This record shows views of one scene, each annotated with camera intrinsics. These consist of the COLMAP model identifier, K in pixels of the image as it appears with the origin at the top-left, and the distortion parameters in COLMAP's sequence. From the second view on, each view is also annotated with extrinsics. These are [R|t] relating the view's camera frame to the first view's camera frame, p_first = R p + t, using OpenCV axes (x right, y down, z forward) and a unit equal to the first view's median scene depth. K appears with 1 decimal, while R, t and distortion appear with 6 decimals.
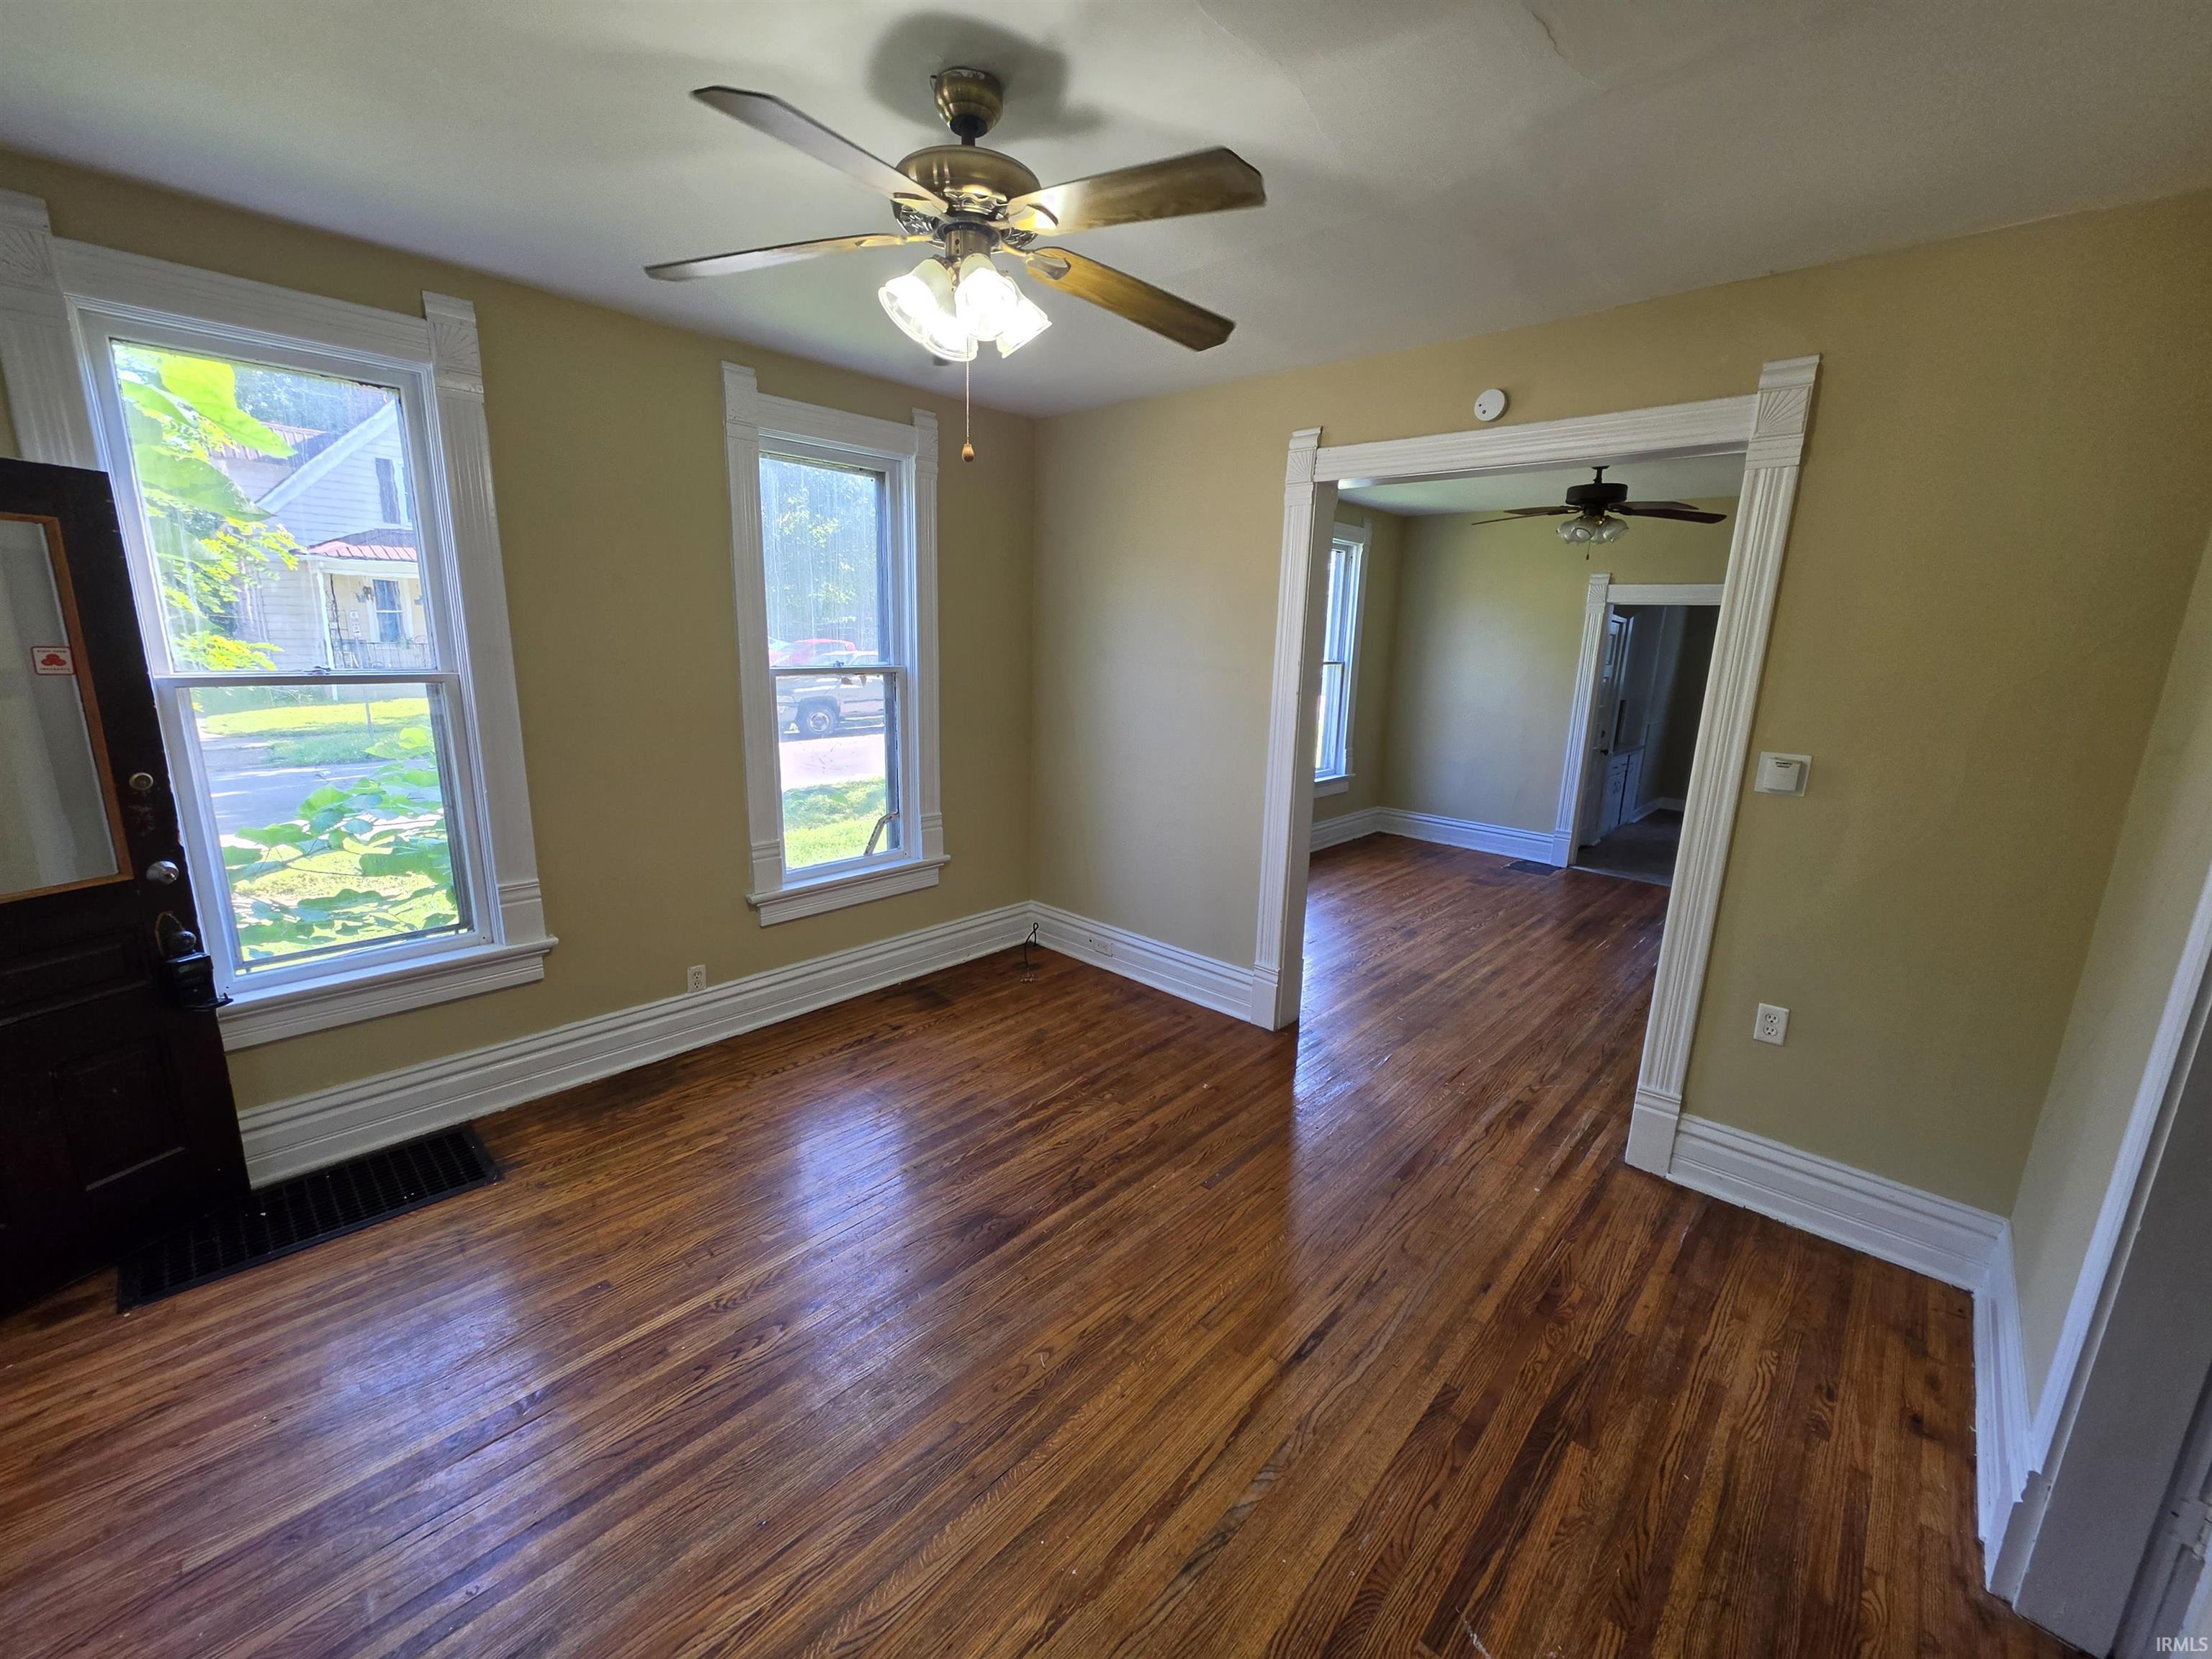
lens RADIAL K [[886.1, 0, 1101.3], [0, 886.1, 833.0], [0, 0, 1]] dist [-0.006533, 0.002473]
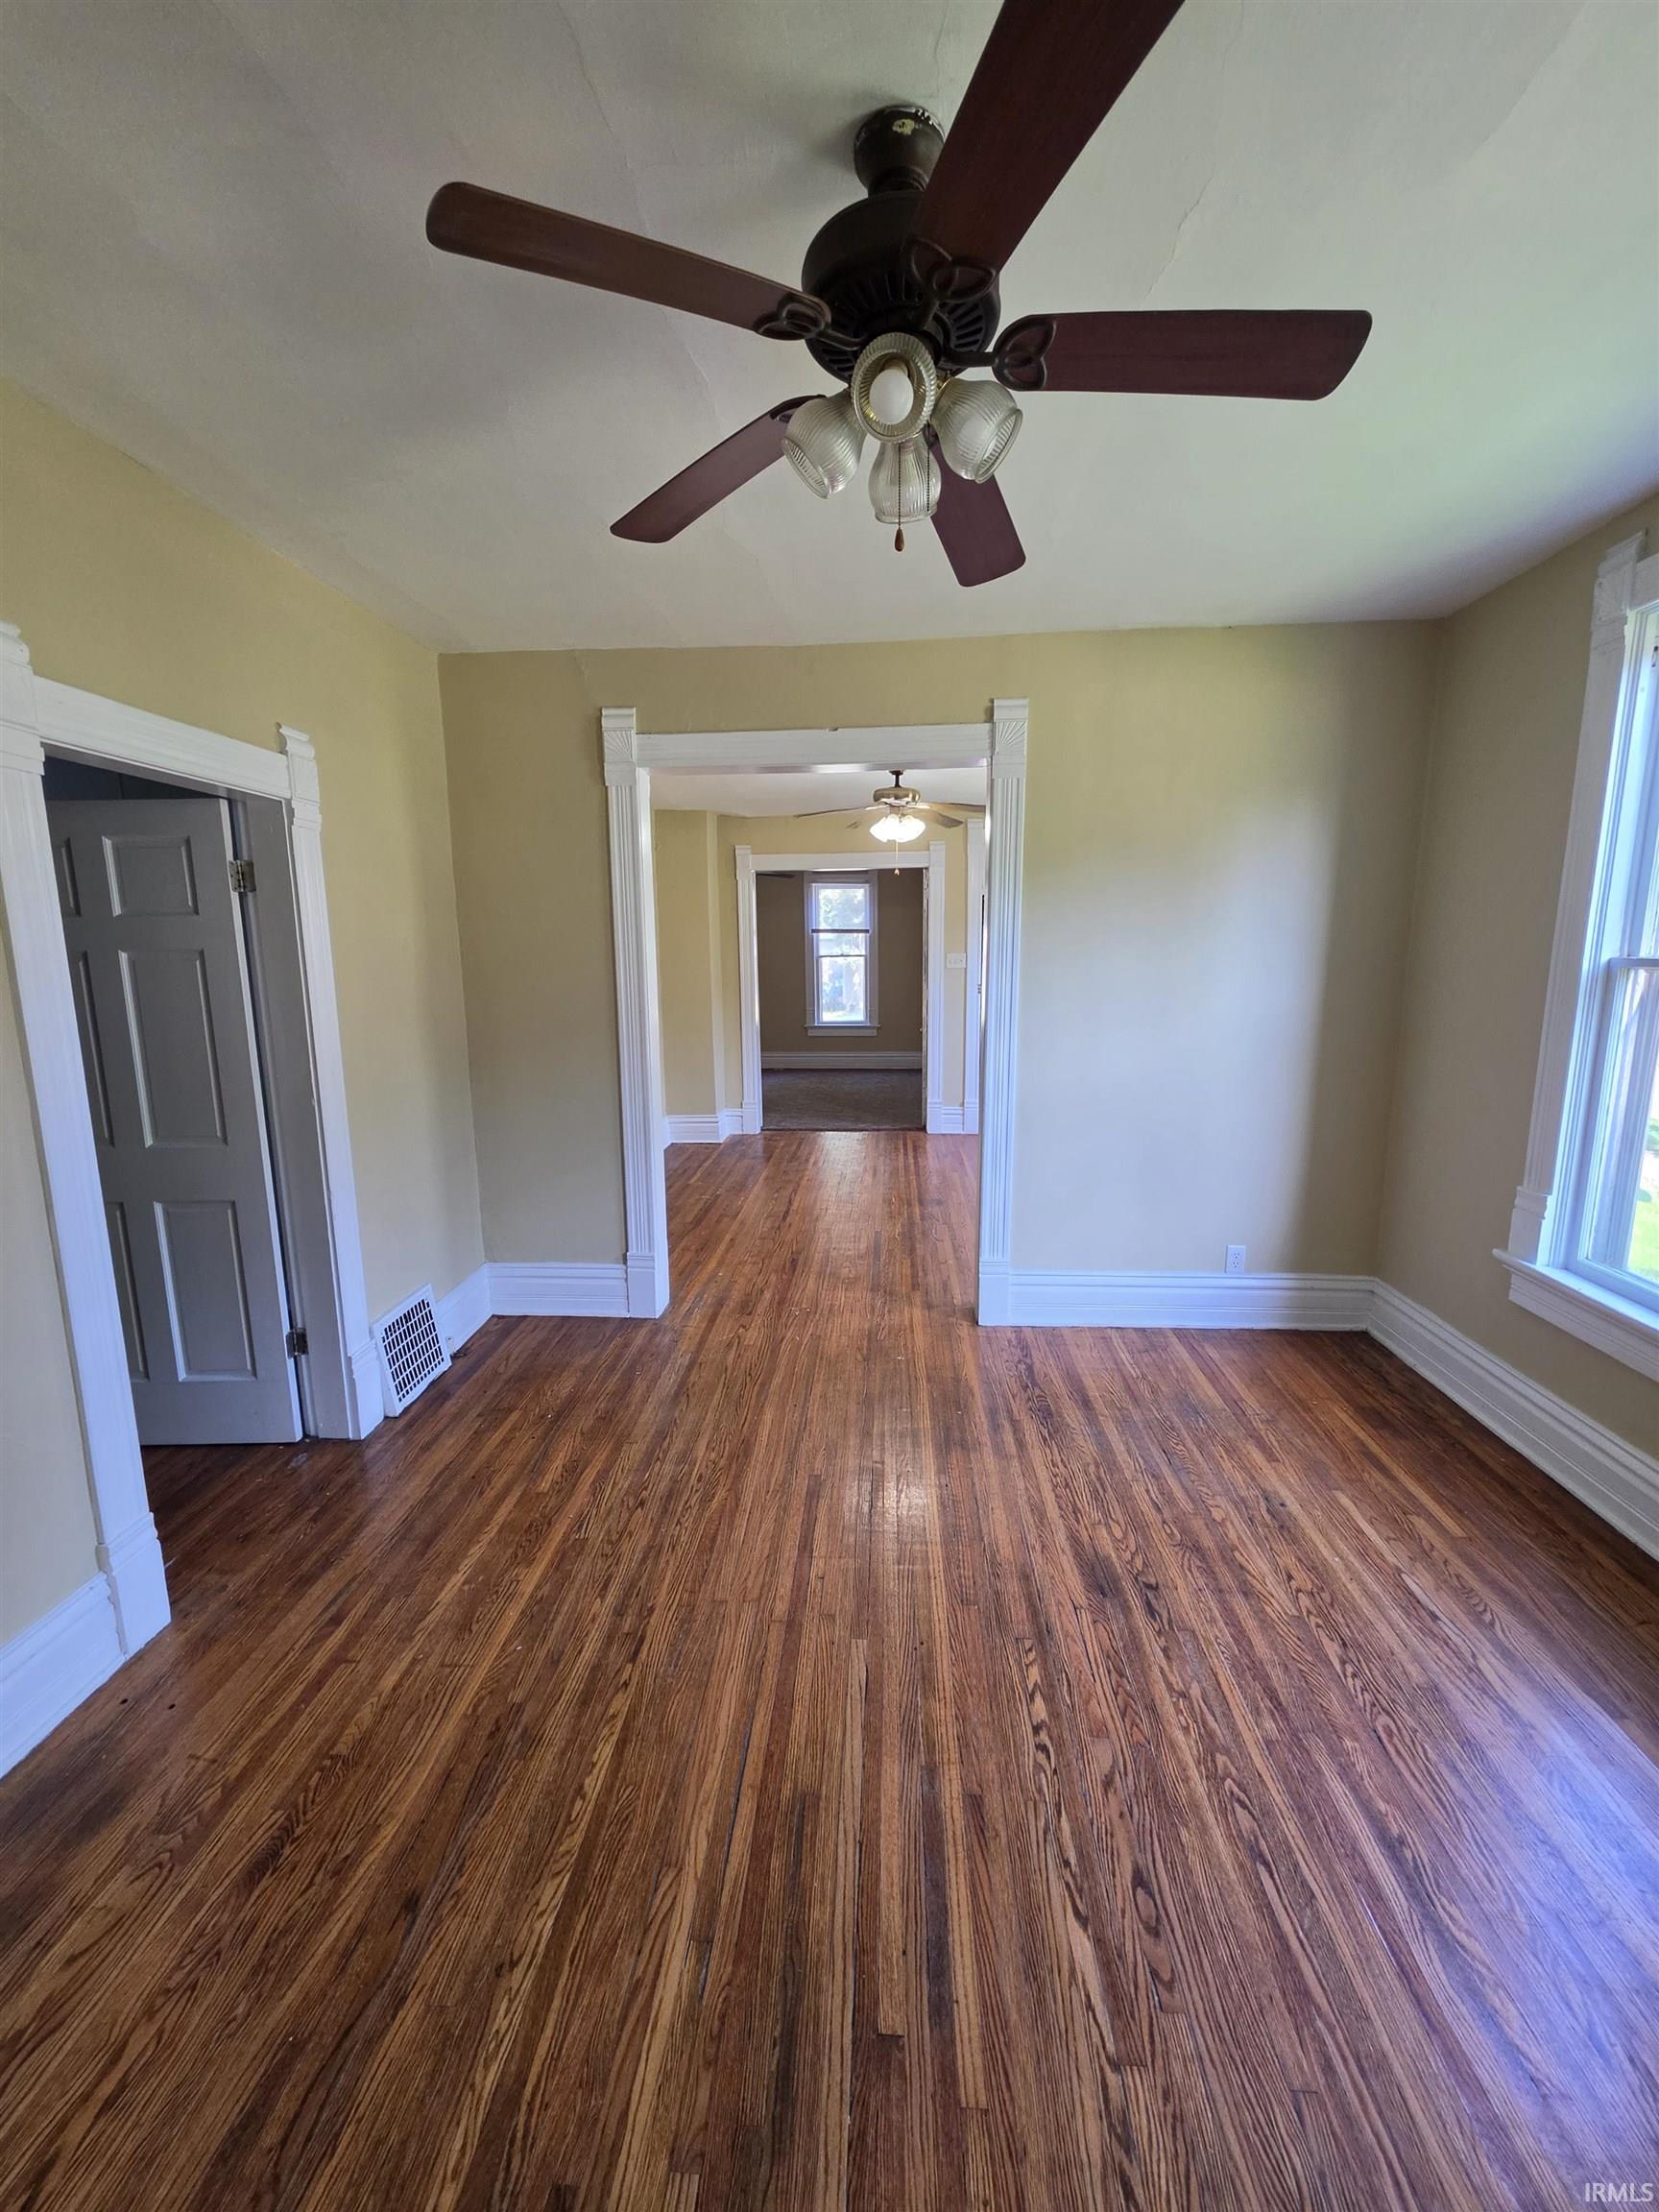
lens RADIAL K [[886.1, 0, 846.9], [0, 886.1, 1104.6], [0, 0, 1]] dist [-0.006533, 0.002473]
pose [[-0.762153, 0.074951, -0.643044, 1.296199], [-0.170958, 0.934718, 0.311571, -0.393864], [0.624417, 0.347398, -0.699584, 2.116234]]
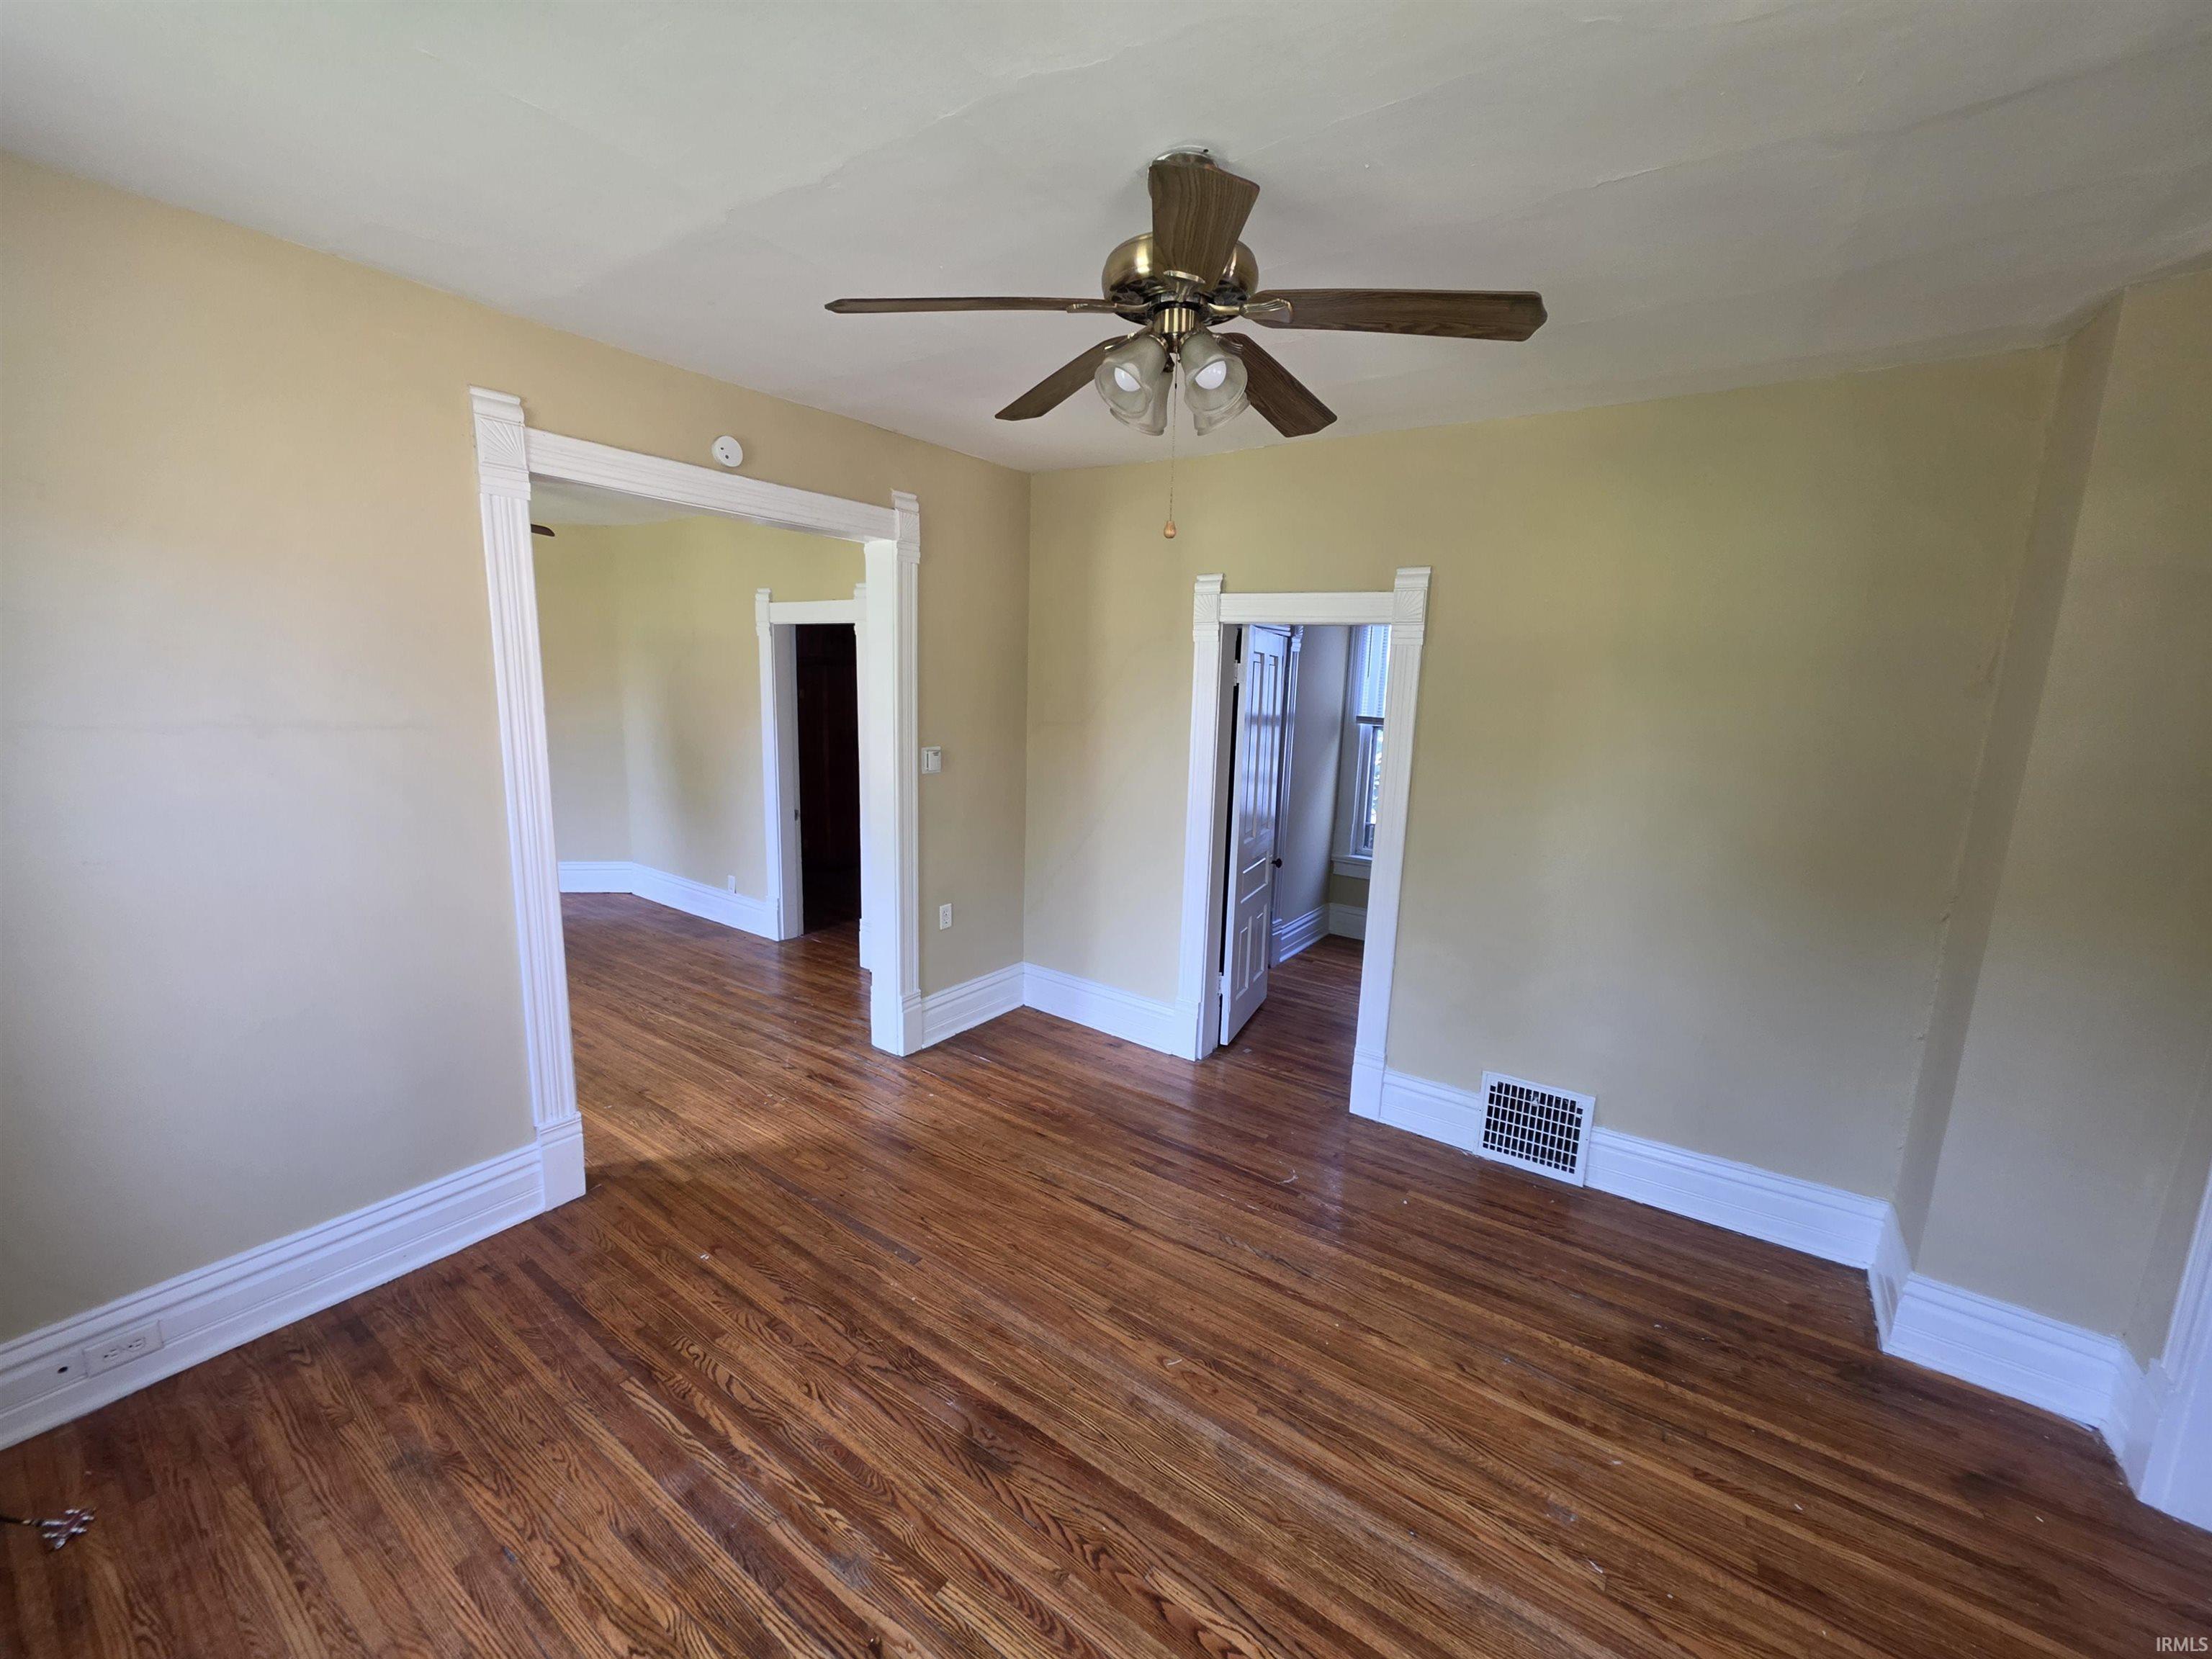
lens RADIAL K [[886.1, 0, 1106.5], [0, 886.1, 837.7], [0, 0, 1]] dist [-0.006533, 0.002473]
pose [[-0.136118, -0.215943, 0.966871, -0.732845], [0.183981, 0.953468, 0.238851, -0.228055], [-0.973459, 0.210398, -0.090055, 0.782307]]
